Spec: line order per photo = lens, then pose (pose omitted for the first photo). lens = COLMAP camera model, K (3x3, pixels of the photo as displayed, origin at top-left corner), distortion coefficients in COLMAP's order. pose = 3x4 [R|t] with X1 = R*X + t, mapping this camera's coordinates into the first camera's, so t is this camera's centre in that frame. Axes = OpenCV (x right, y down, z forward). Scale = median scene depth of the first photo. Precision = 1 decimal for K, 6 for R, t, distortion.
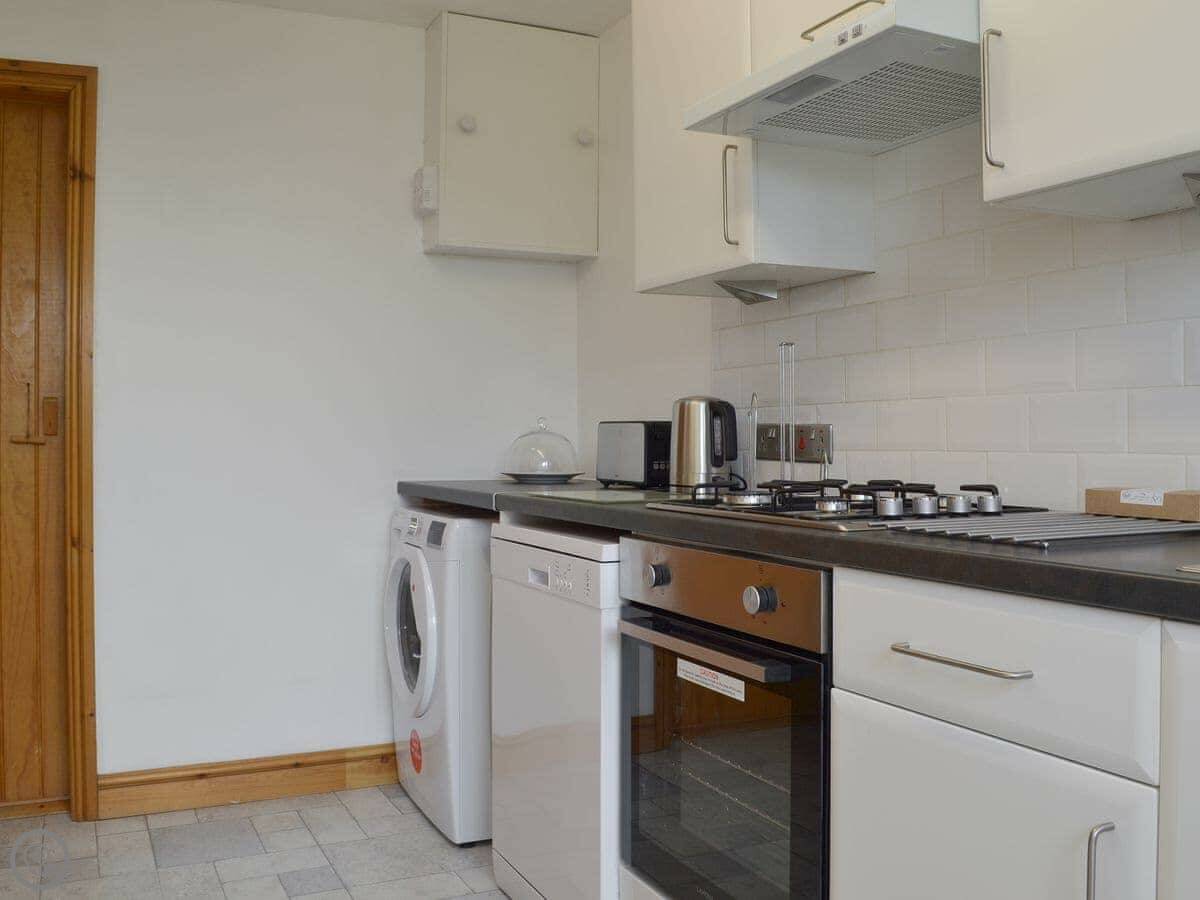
lens RADIAL K [[1093.8, 0, 600.0], [0, 1093.8, 450.0], [0, 0, 1]] dist [-0.108671, -0.006784]
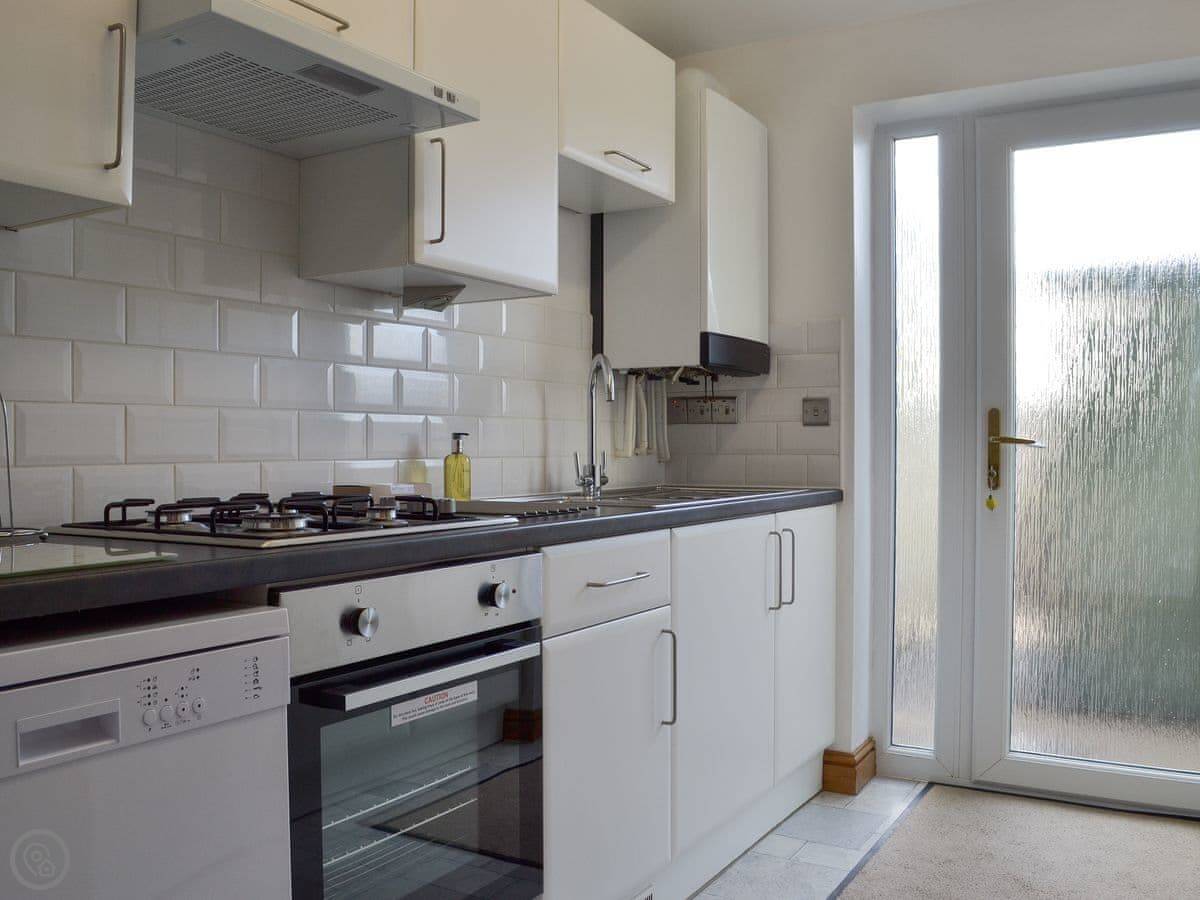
lens RADIAL K [[1093.8, 0, 600.0], [0, 1093.8, 450.0], [0, 0, 1]] dist [-0.108671, -0.006784]
pose [[-0.552982, -0.002341, 0.833190, -0.708415], [0.010261, 0.999901, 0.009620, -0.015453], [-0.833130, 0.013869, -0.552903, 1.299626]]
